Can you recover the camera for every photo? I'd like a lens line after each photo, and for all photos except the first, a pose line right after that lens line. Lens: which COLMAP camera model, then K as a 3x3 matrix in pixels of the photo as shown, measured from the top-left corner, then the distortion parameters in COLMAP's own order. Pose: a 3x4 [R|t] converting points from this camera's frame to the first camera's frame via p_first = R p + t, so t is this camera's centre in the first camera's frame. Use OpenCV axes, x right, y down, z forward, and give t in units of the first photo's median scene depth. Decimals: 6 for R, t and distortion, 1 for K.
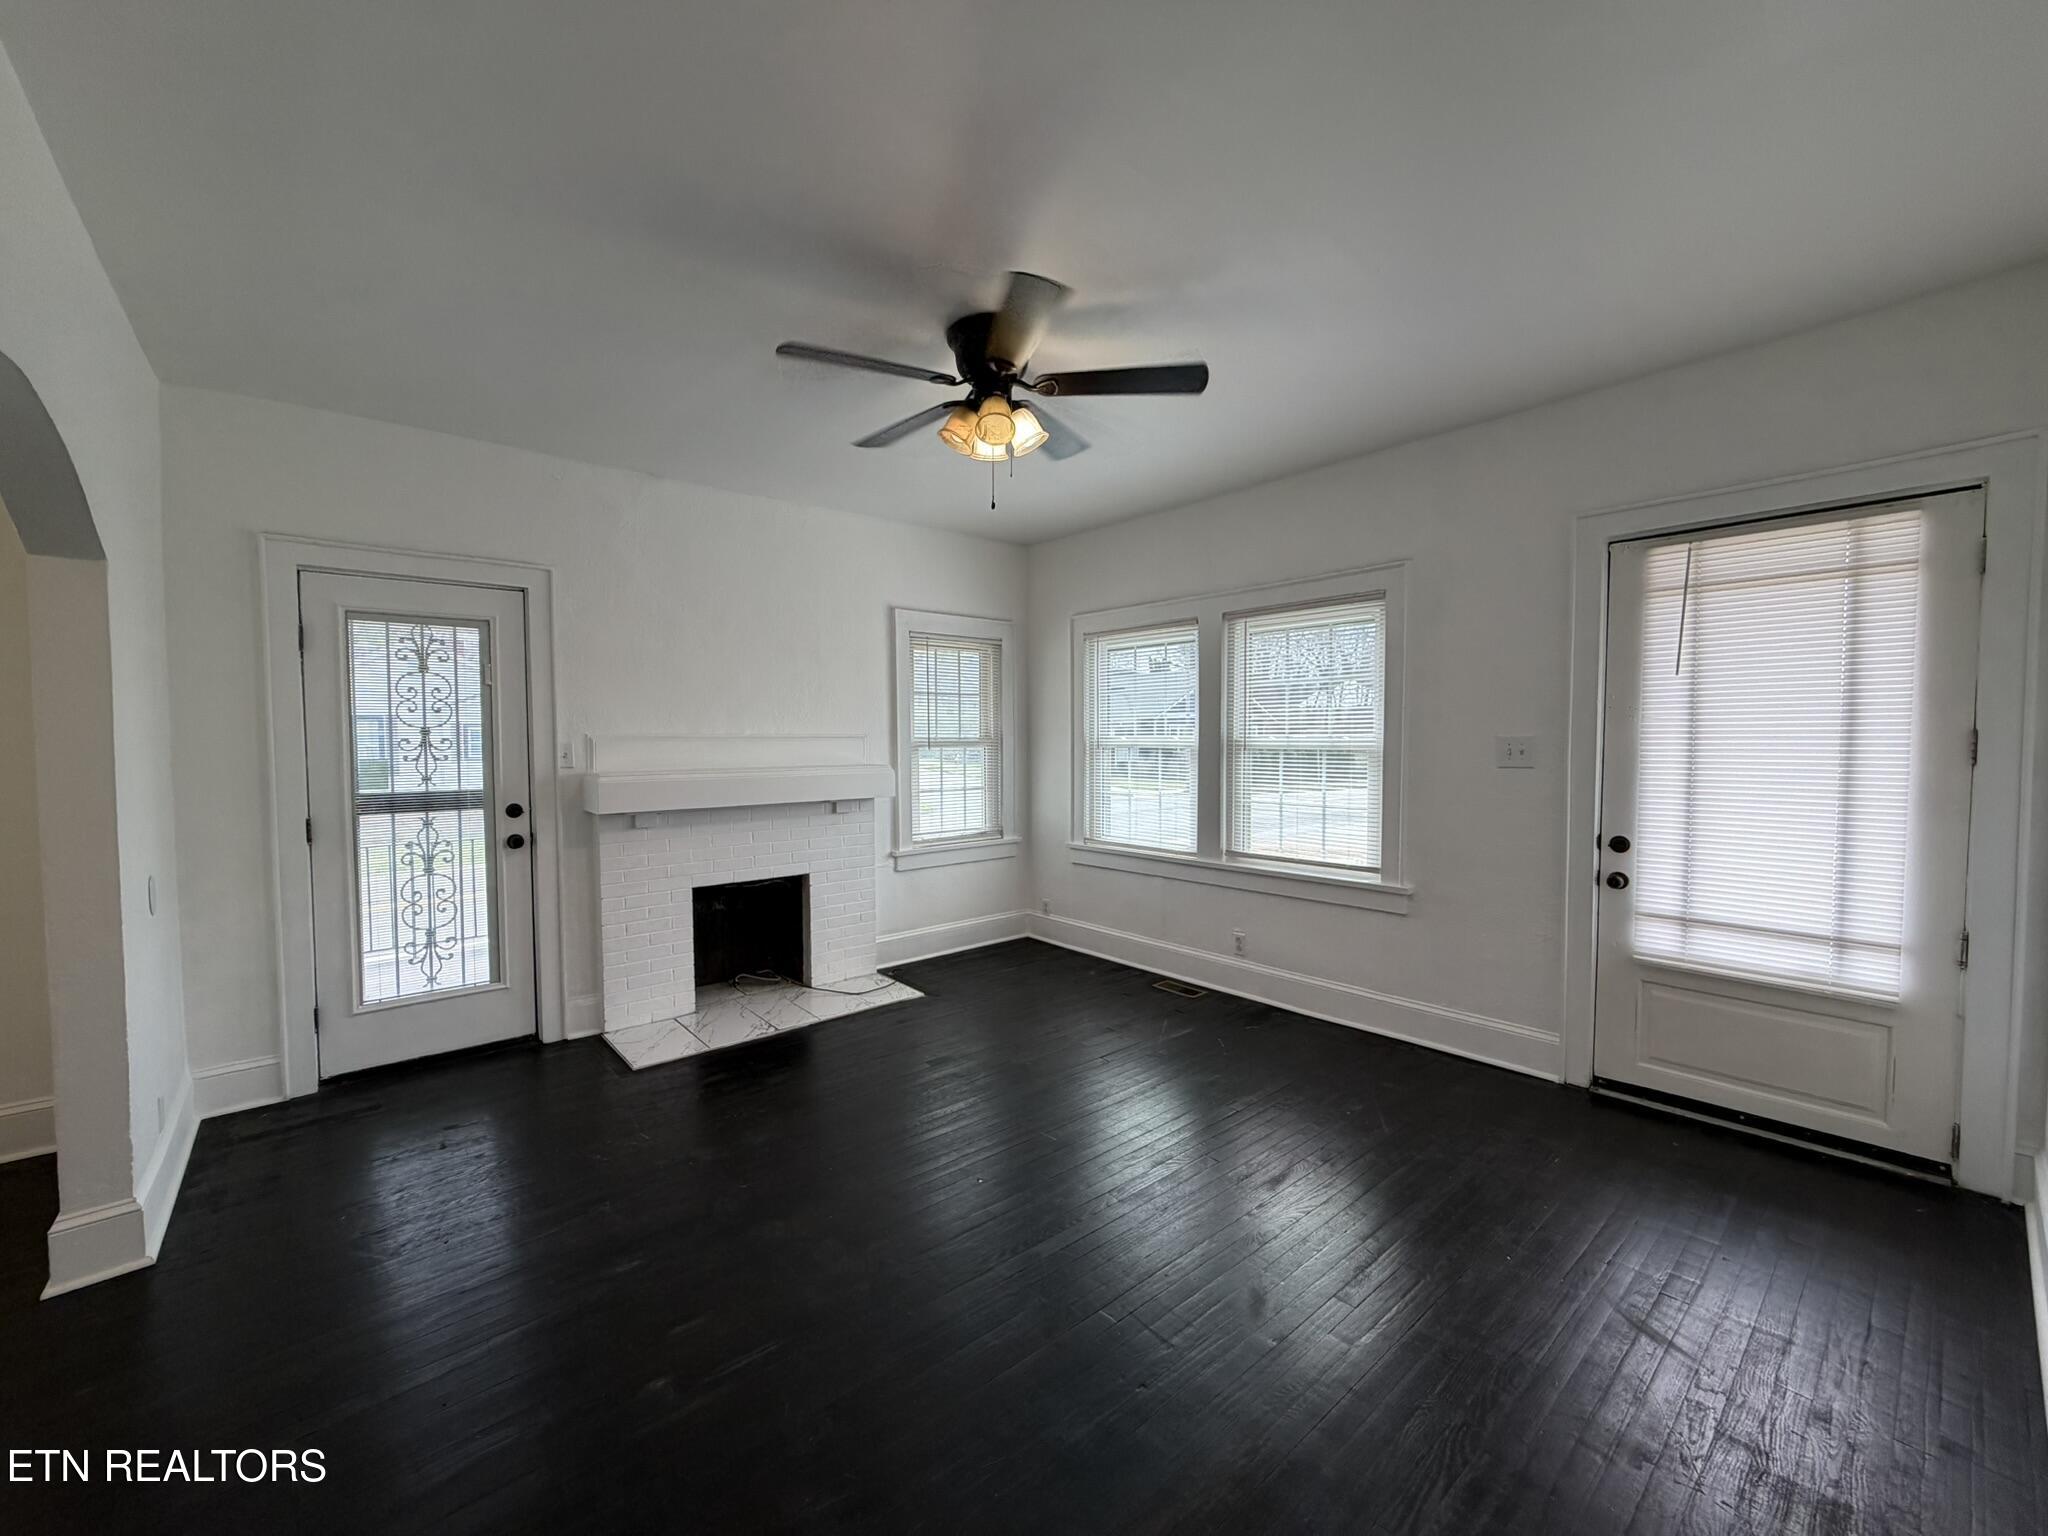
lens RADIAL K [[813.0, 0, 1013.6], [0, 813.0, 766.8], [0, 0, 1]] dist [-0.000173, 0.000105]
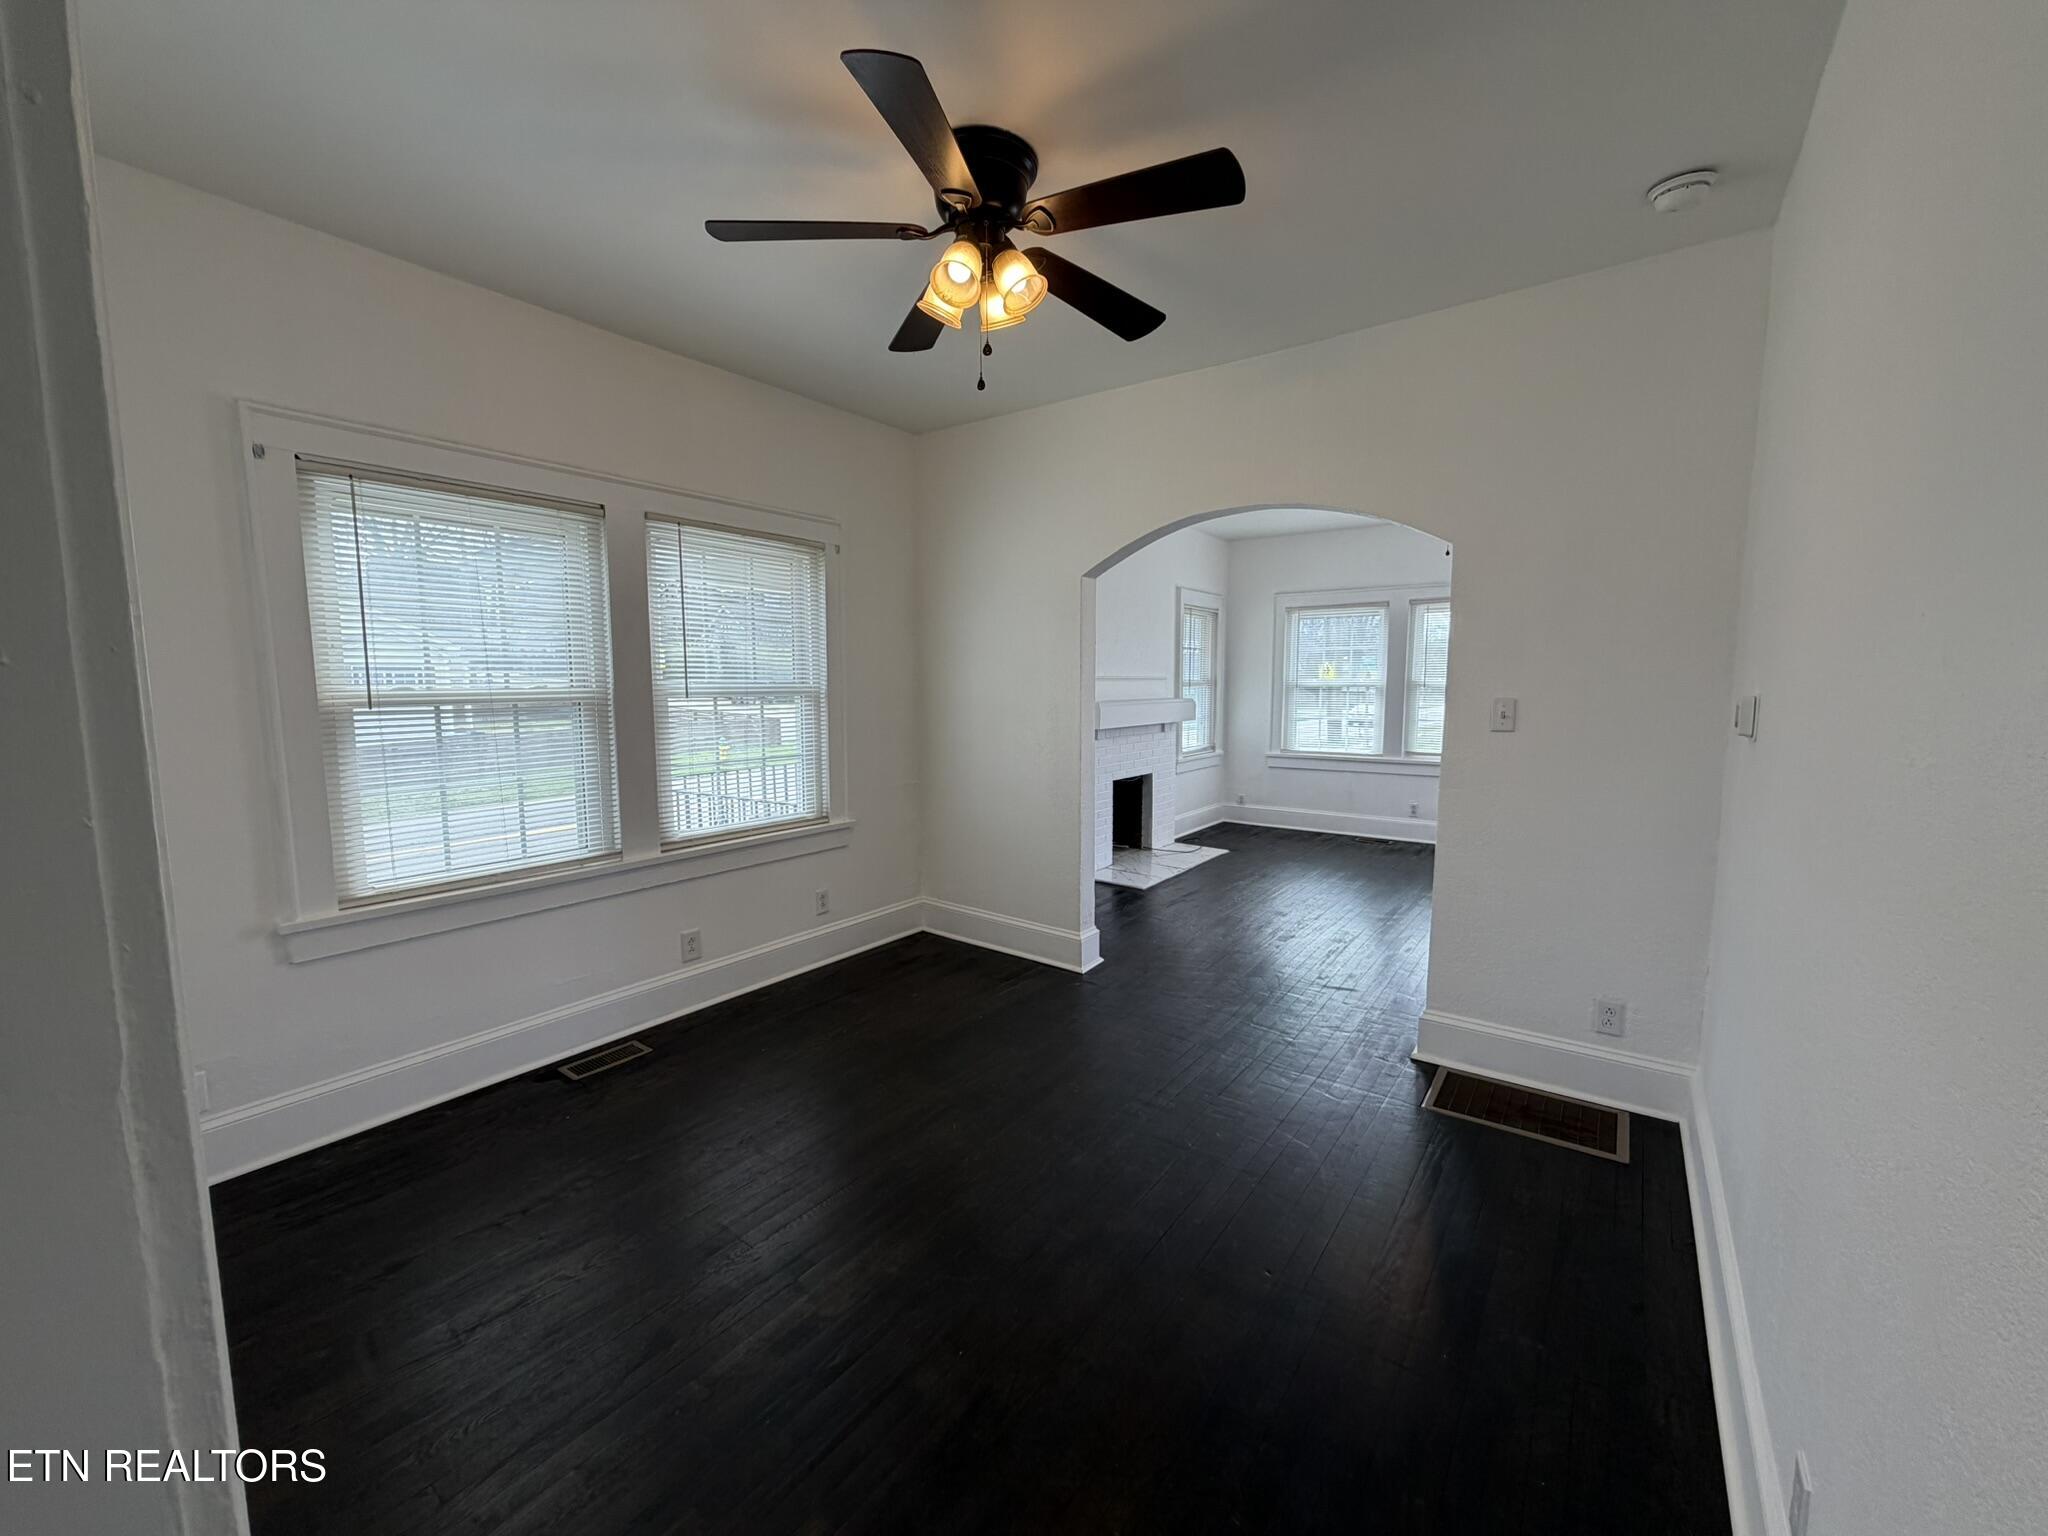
lens RADIAL K [[822.2, 0, 1029.9], [0, 822.2, 753.9], [0, 0, 1]] dist [0.065631, 0.000044]
pose [[0.970948, -0.023469, 0.238137, -0.818605], [0.011868, 0.998677, 0.050035, 0.019386], [-0.238996, -0.045755, 0.969942, -0.383109]]
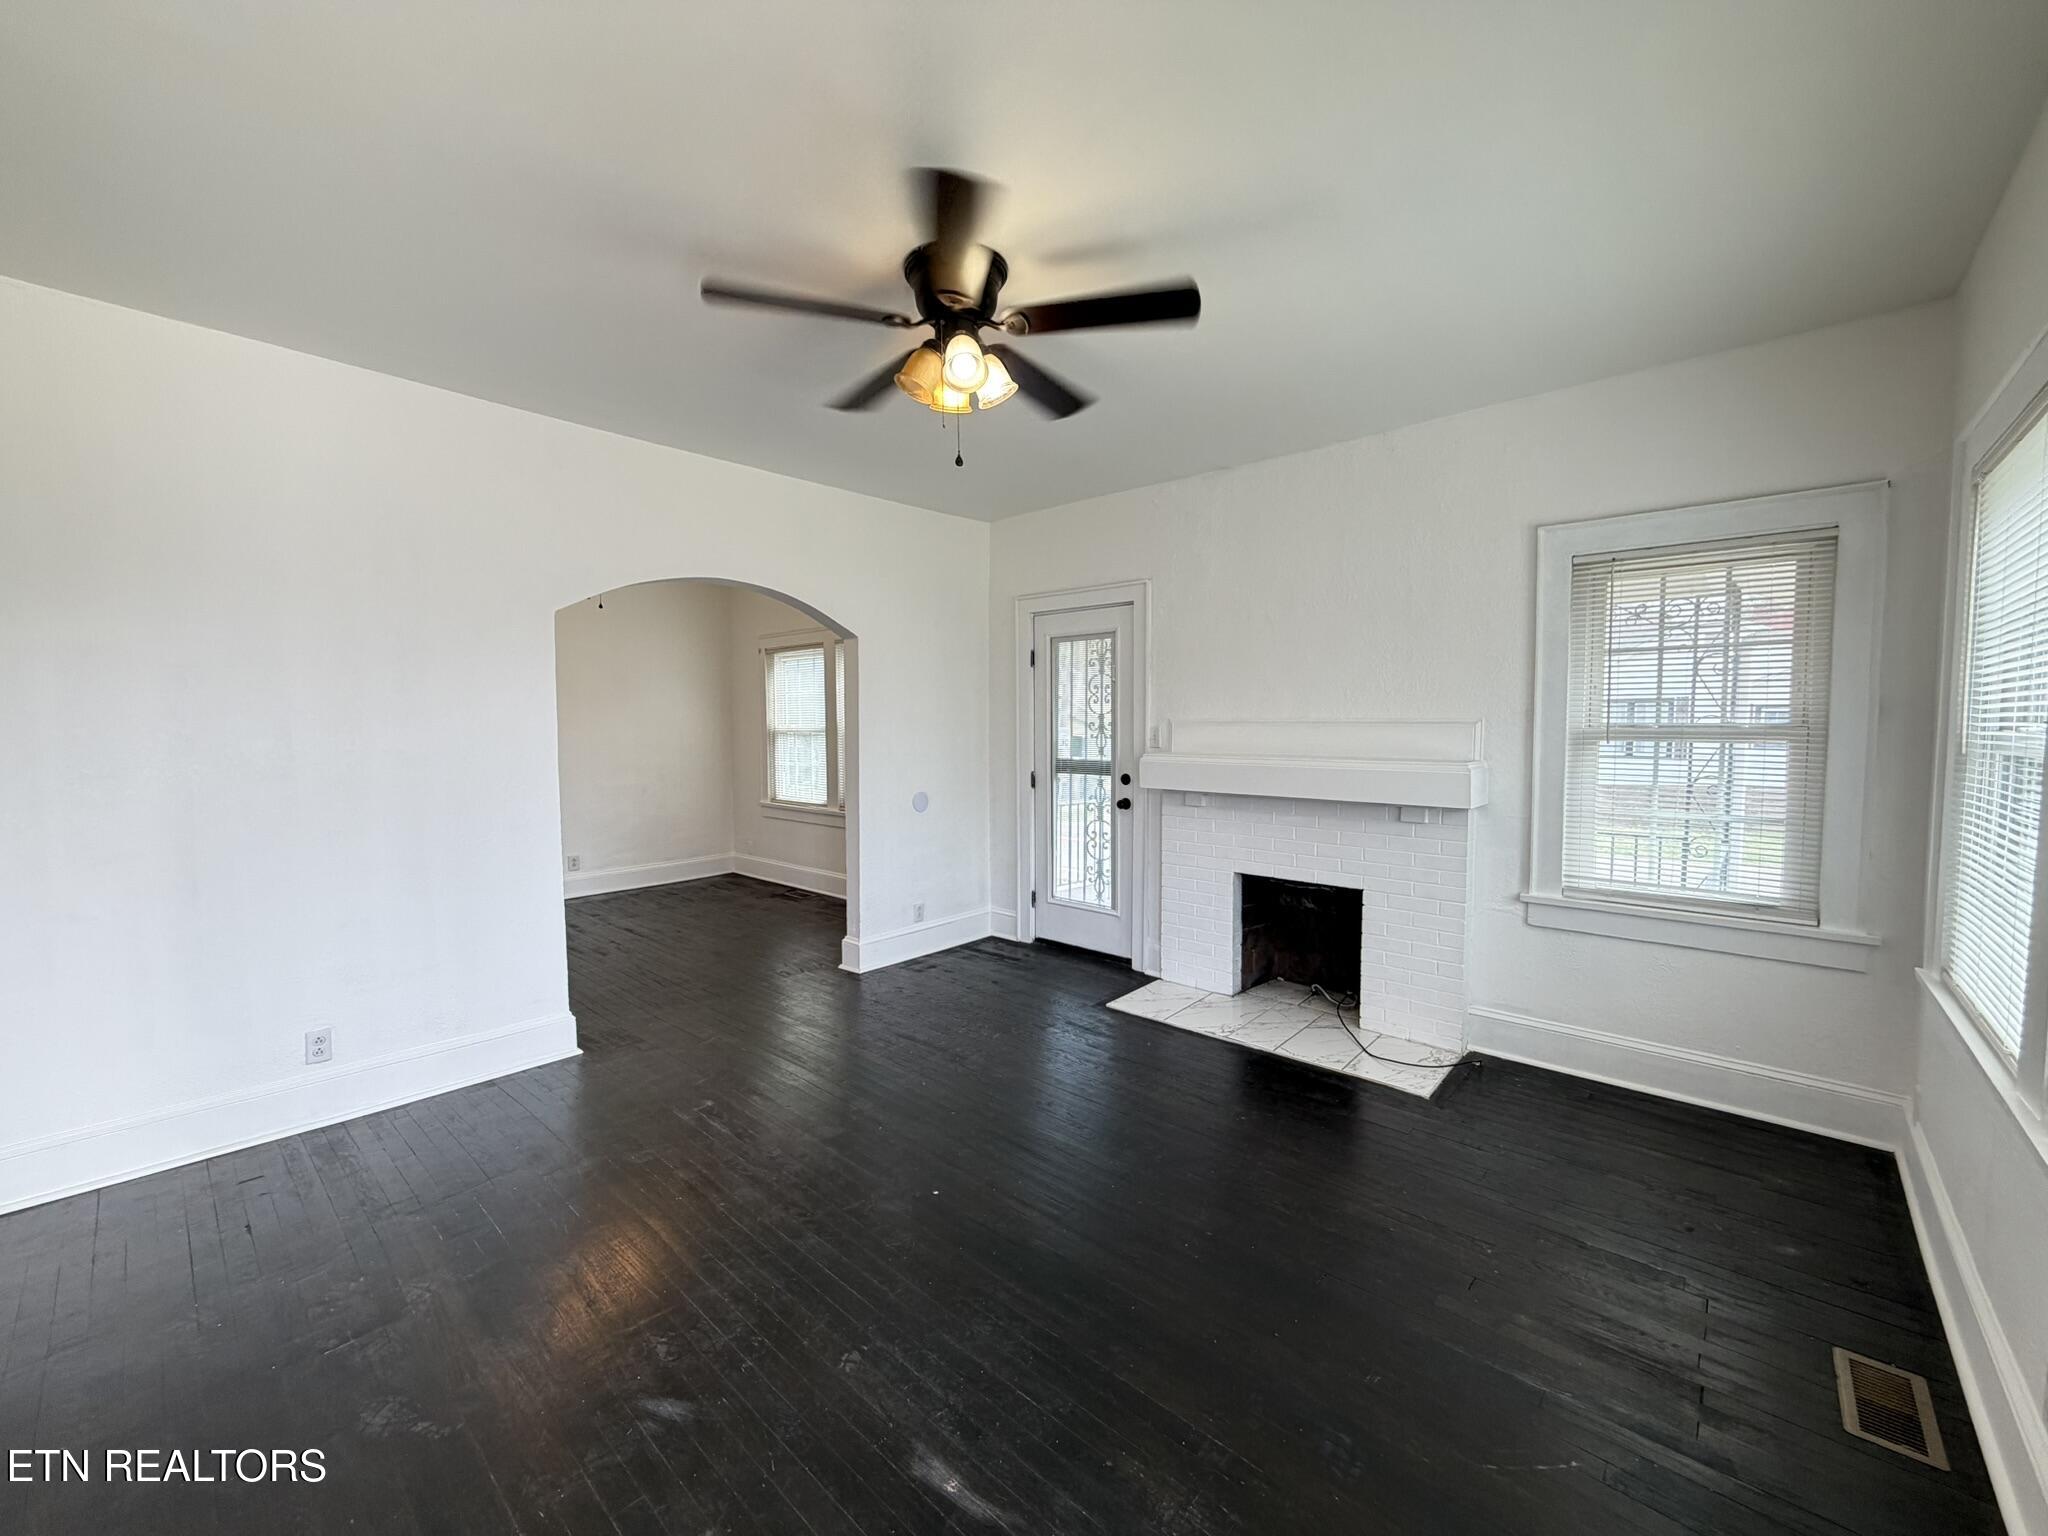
lens RADIAL K [[813.0, 0, 1013.6], [0, 813.0, 766.8], [0, 0, 1]] dist [-0.000173, 0.000105]
pose [[0.125963, 0.062073, -0.990091, 0.507137], [-0.034505, 0.997711, 0.058161, -0.027432], [0.991435, 0.026837, 0.127816, 0.546894]]
